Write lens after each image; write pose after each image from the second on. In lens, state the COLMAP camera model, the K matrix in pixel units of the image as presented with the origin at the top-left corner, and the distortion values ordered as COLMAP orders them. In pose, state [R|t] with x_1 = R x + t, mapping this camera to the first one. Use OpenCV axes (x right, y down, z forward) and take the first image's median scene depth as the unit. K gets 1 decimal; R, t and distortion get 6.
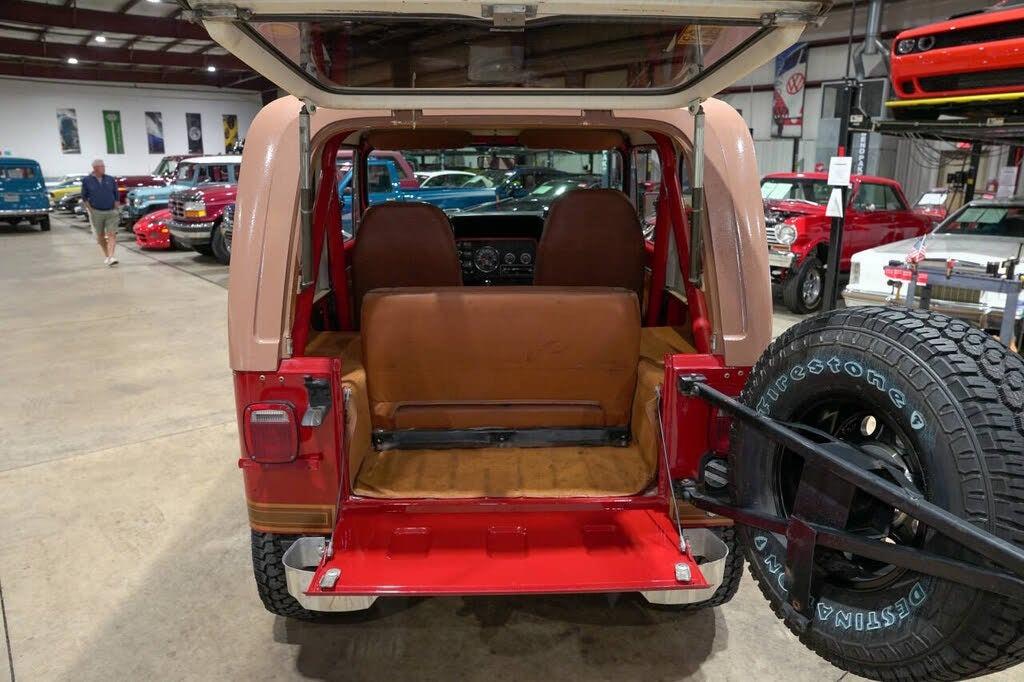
lens RADIAL K [[702.0, 0, 514.9], [0, 702.0, 341.4], [0, 0, 1]] dist [-0.137021, 0.107089]
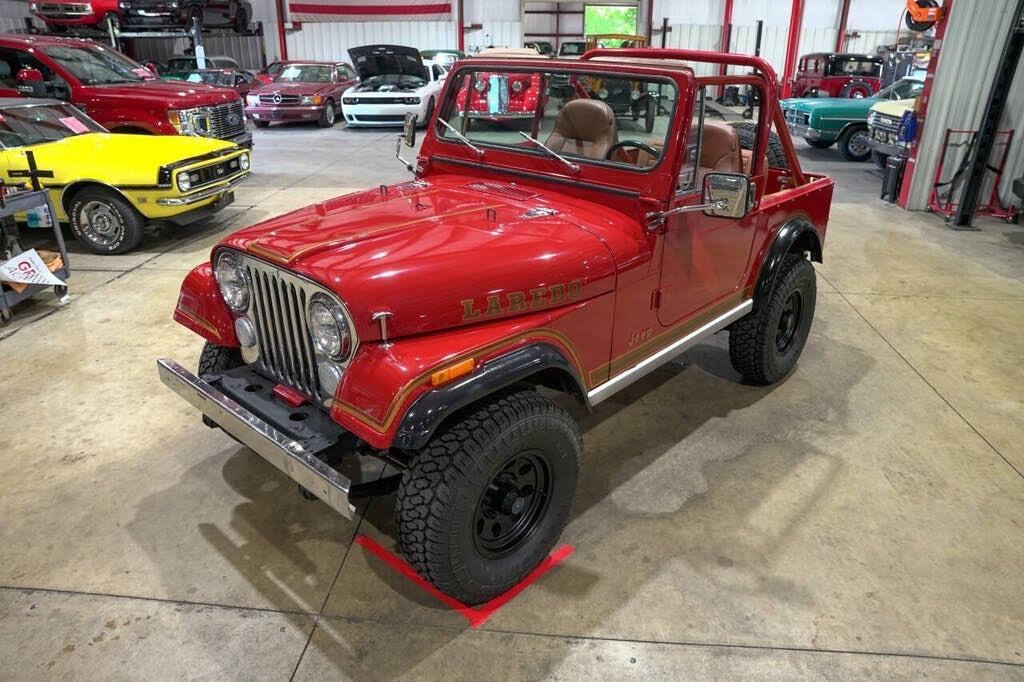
lens RADIAL K [[702.0, 0, 514.7], [0, 702.0, 341.1], [0, 0, 1]] dist [-0.137021, 0.107089]
pose [[-0.707867, -0.292701, 0.642845, -0.295584], [0.161791, 0.818716, 0.550934, -0.220031], [-0.687566, 0.493995, -0.532186, 0.744332]]
